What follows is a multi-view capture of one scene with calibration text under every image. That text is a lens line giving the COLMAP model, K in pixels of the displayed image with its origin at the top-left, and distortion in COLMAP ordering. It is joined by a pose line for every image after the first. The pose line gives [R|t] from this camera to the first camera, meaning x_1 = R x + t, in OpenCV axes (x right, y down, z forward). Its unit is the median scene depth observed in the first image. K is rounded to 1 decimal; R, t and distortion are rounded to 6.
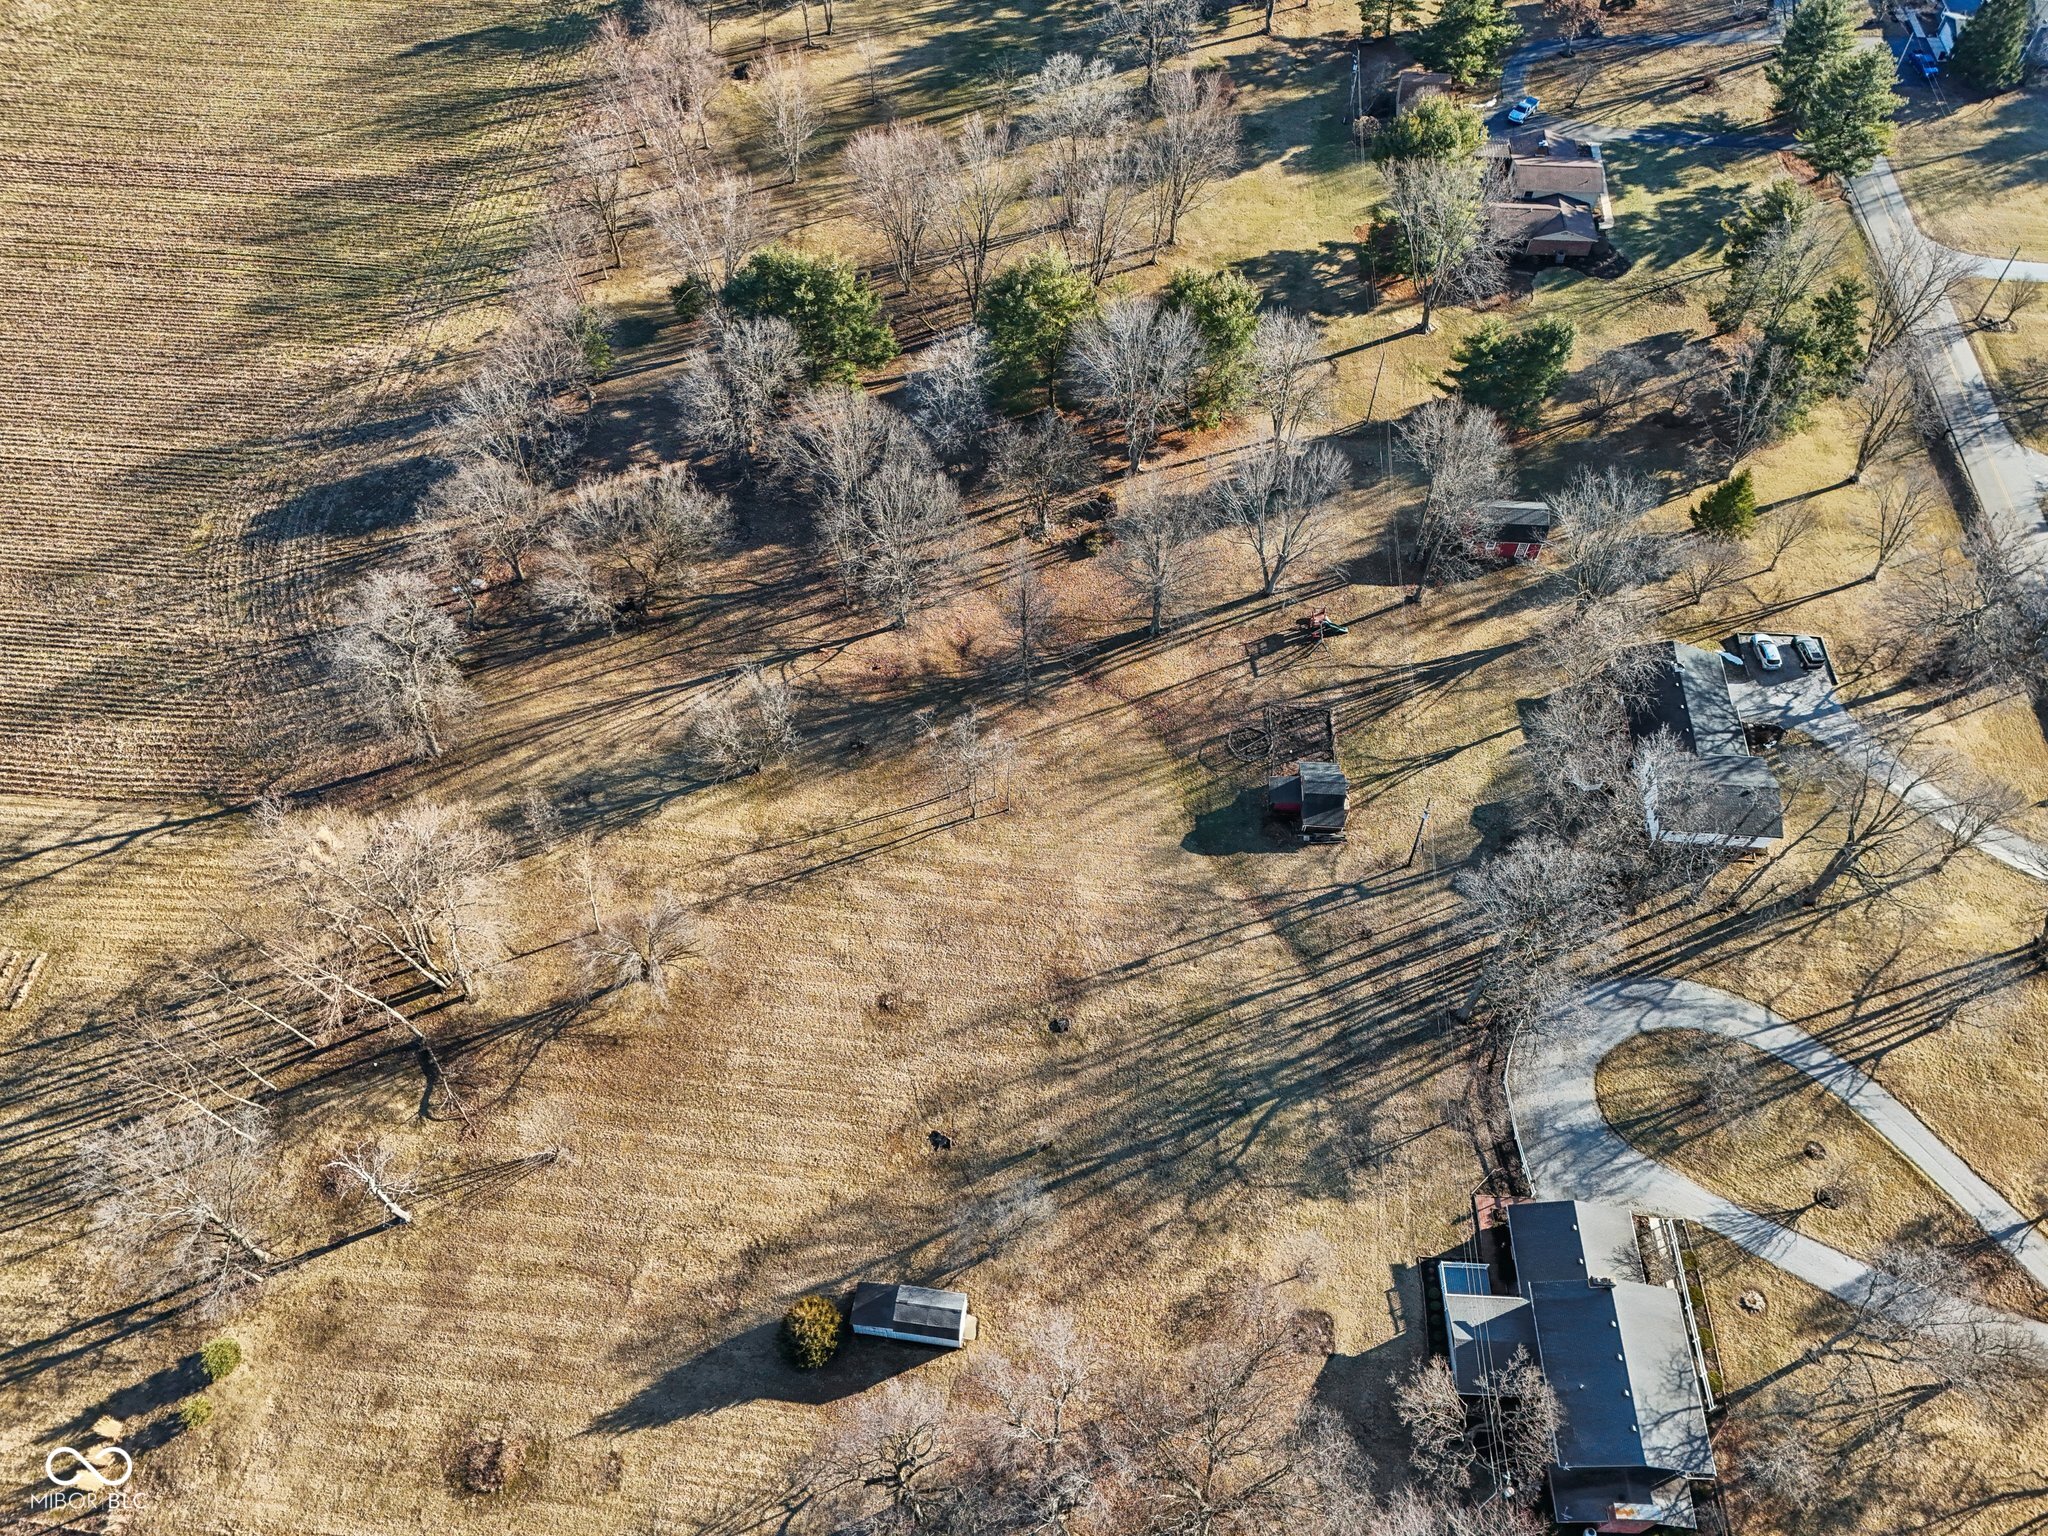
lens RADIAL K [[1512.5, 0, 1024.0], [0, 1512.5, 768.0], [0, 0, 1]] dist [0.077549, -0.082408]
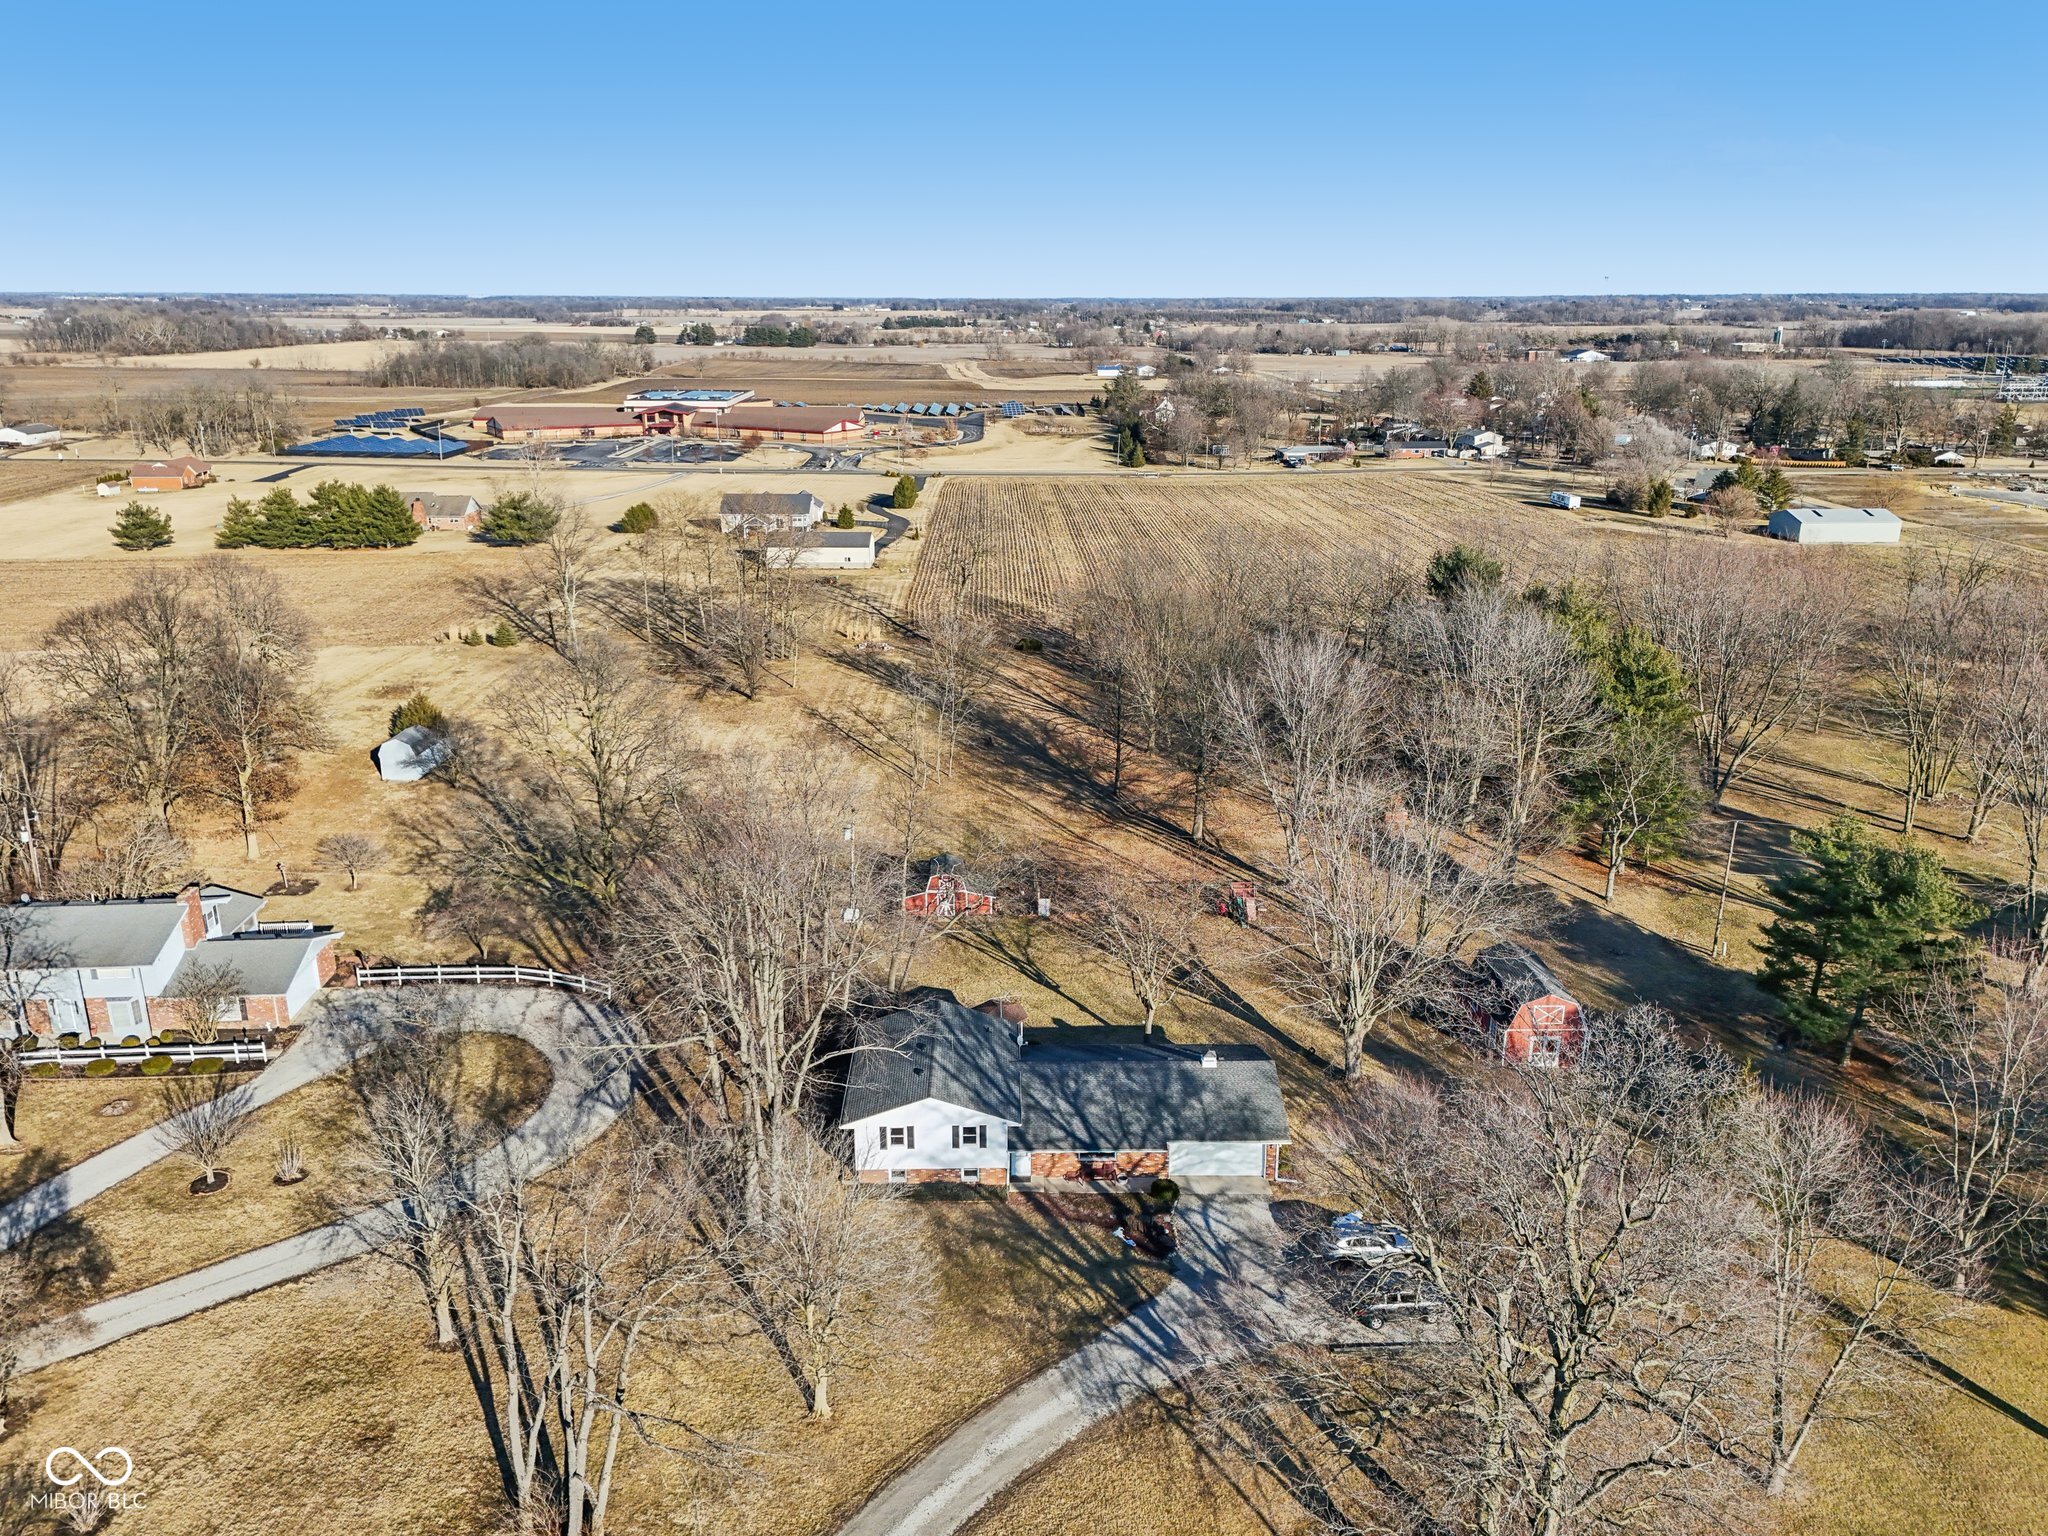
lens RADIAL K [[1512.5, 0, 1024.0], [0, 1512.5, 768.0], [0, 0, 1]] dist [0.077549, -0.082408]
pose [[0.096805, 0.291111, -0.951779, 1.031187], [-0.805550, 0.584558, 0.096860, -0.143461], [0.584567, 0.757329, 0.291093, 0.816311]]
